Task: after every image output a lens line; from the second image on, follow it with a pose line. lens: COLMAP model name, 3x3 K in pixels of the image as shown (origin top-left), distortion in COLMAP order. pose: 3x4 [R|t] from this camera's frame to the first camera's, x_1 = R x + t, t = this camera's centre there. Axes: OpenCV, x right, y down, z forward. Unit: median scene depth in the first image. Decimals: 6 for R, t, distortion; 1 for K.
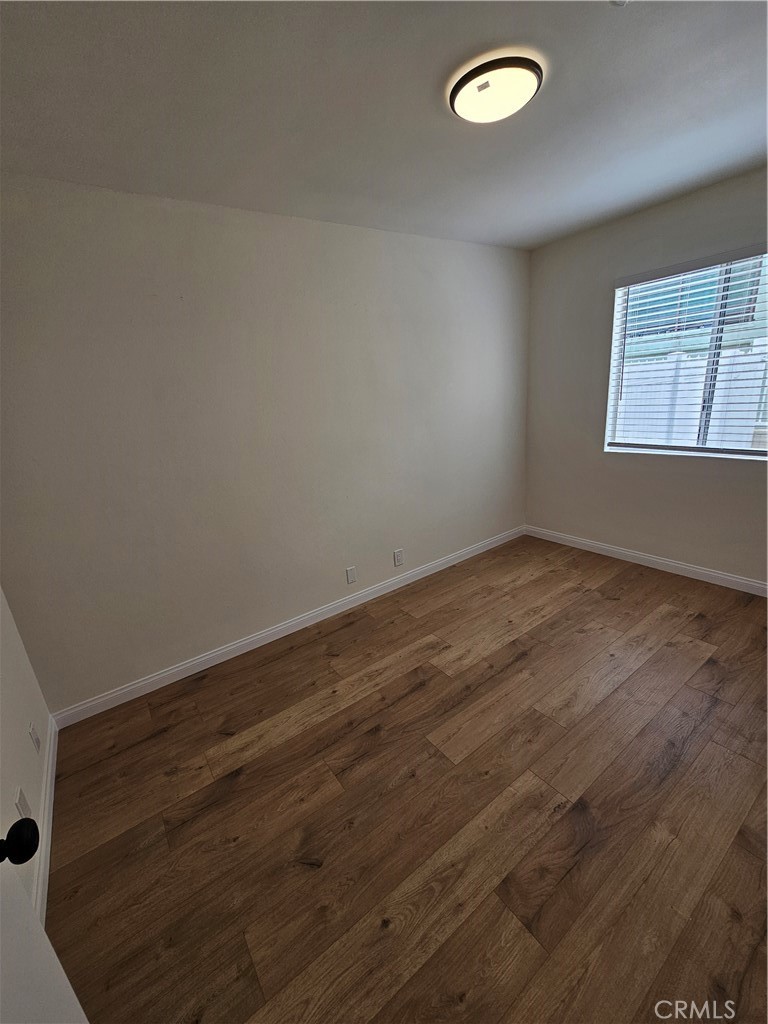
lens RADIAL K [[424.9, 0, 384.0], [0, 424.9, 513.0], [0, 0, 1]] dist [-0.001516, 0.000253]
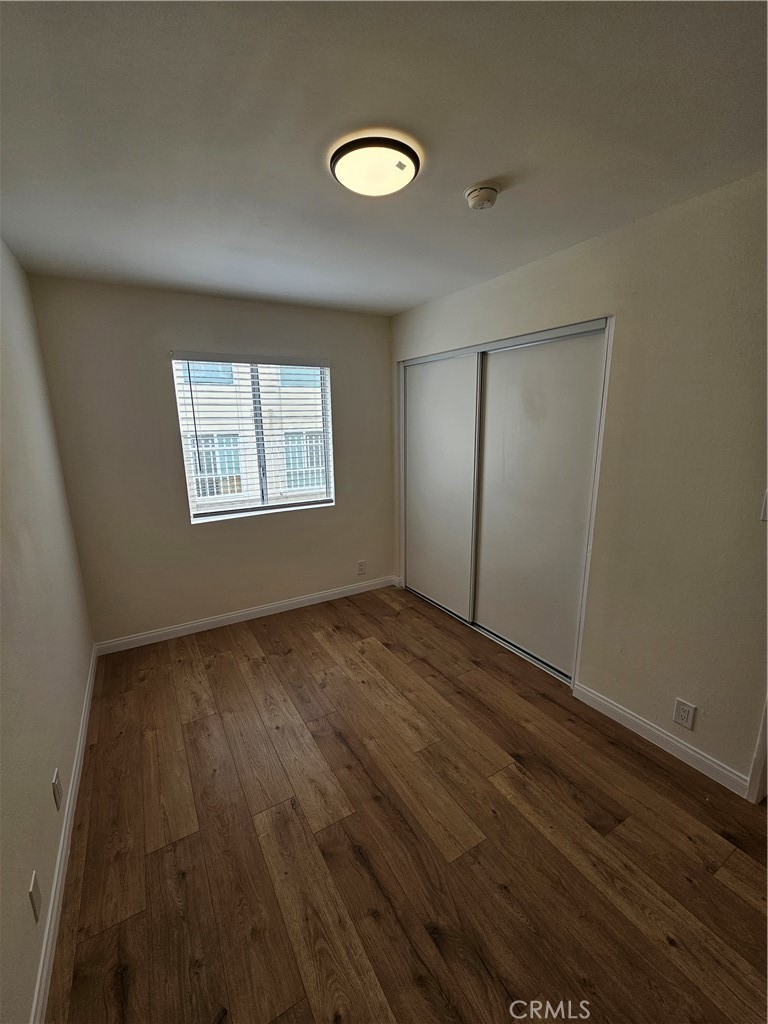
lens RADIAL K [[415.7, 0, 379.1], [0, 415.7, 514.9], [0, 0, 1]] dist [-0.001264, -0.001667]
pose [[0.093254, -0.128689, 0.987291, -0.528875], [0.288950, 0.952432, 0.096852, -0.199244], [-0.952791, 0.276246, 0.126003, 0.712576]]
